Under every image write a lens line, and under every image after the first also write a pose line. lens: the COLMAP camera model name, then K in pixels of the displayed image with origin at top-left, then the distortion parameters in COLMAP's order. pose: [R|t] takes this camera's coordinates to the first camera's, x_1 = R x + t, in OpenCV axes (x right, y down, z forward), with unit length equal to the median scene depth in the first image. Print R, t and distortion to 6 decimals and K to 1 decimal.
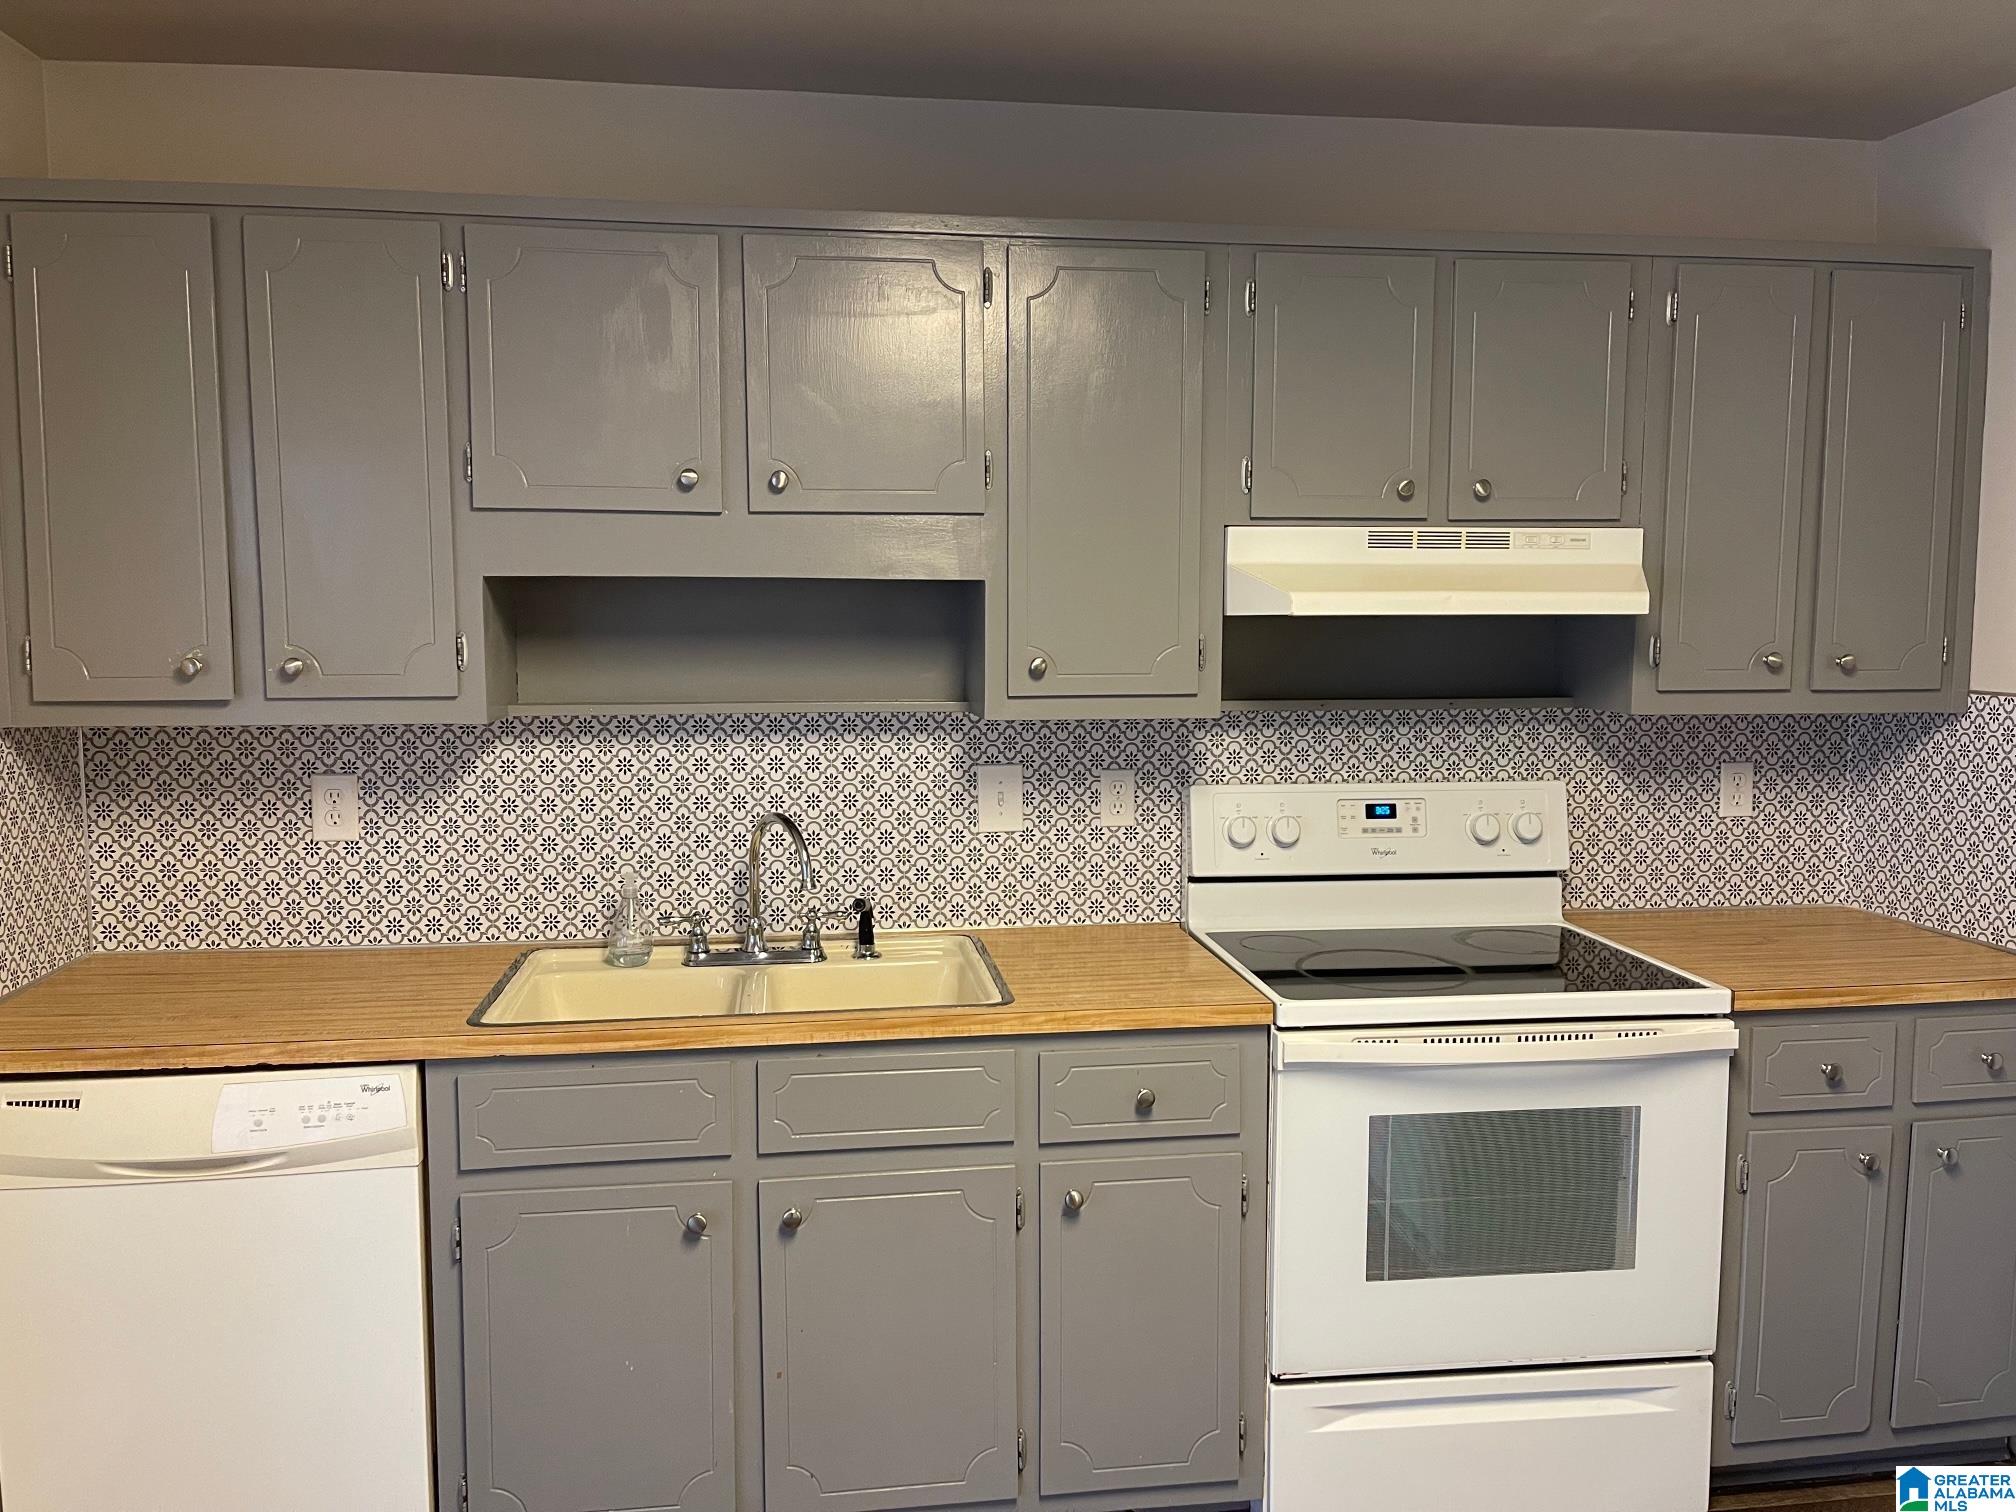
lens RADIAL K [[1515.3, 0, 1008.0], [0, 1515.3, 756.0], [0, 0, 1]] dist [0.080713, -0.103587]
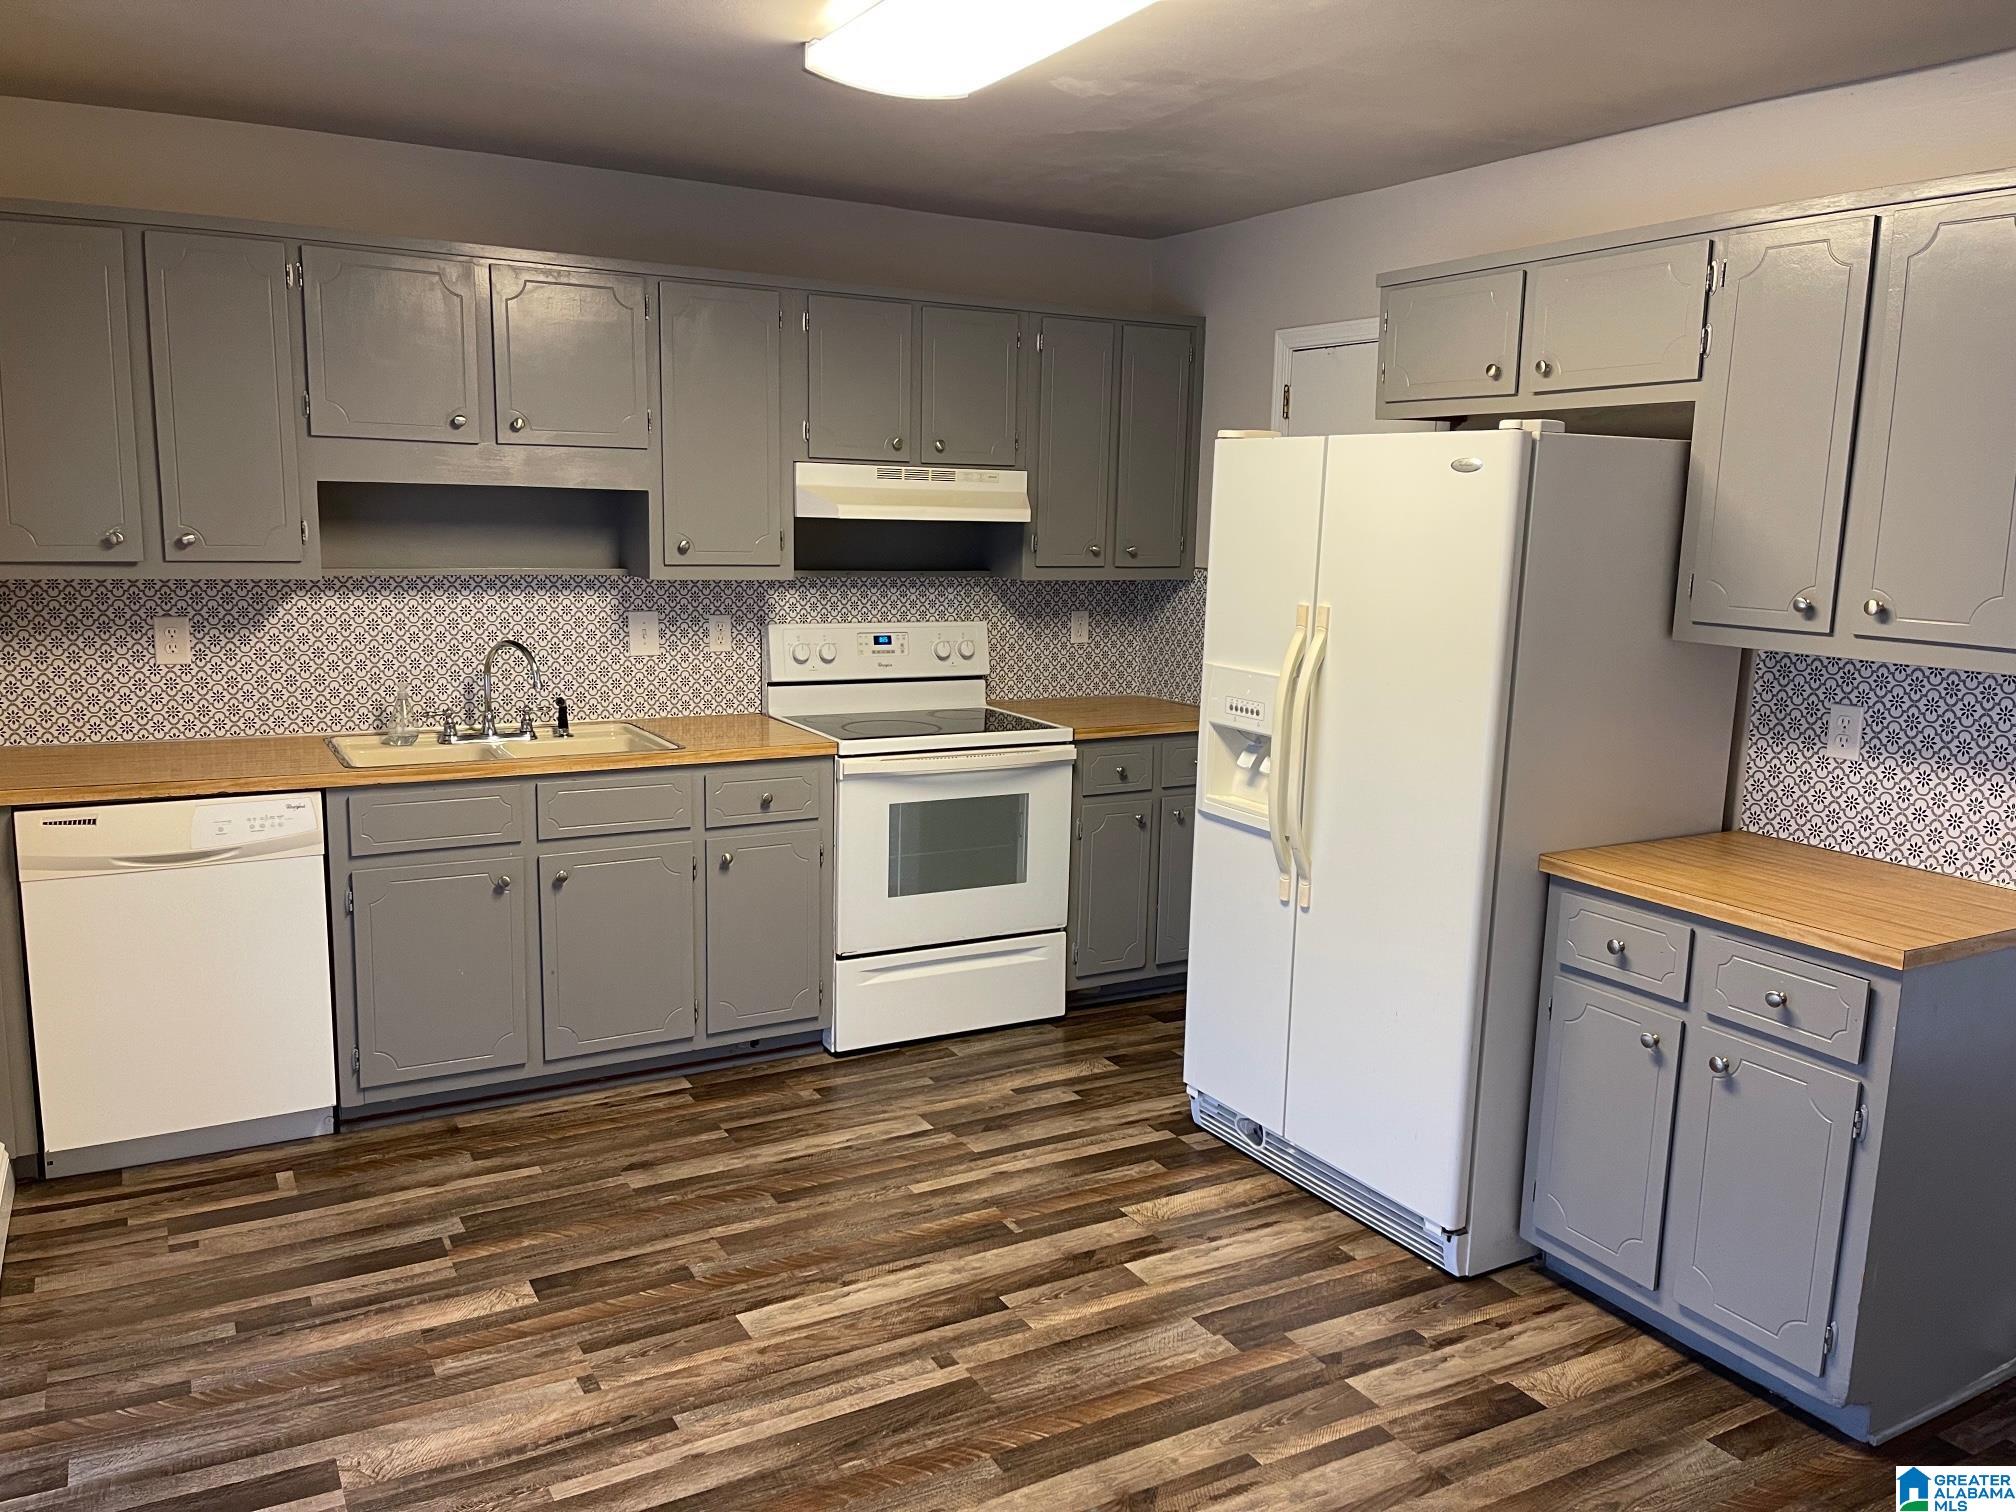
lens RADIAL K [[1515.3, 0, 1008.0], [0, 1515.3, 756.0], [0, 0, 1]] dist [0.080713, -0.103587]
pose [[0.930324, -0.039097, 0.364649, -0.242955], [0.012804, 0.997158, 0.074246, 0.044270], [-0.366516, -0.064403, 0.928180, -0.603627]]
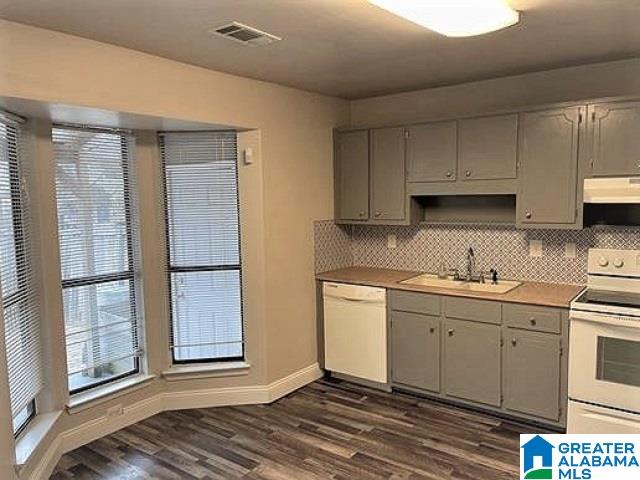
lens RADIAL K [[504.0, 0, 318.6], [0, 504.0, 248.7], [0, 0, 1]] dist [0.052936, -0.008133]
pose [[0.714223, 0.064394, -0.696949, 0.540562], [-0.046322, 0.997924, 0.044733, -0.004312], [0.698383, 0.000335, 0.715724, -0.347761]]
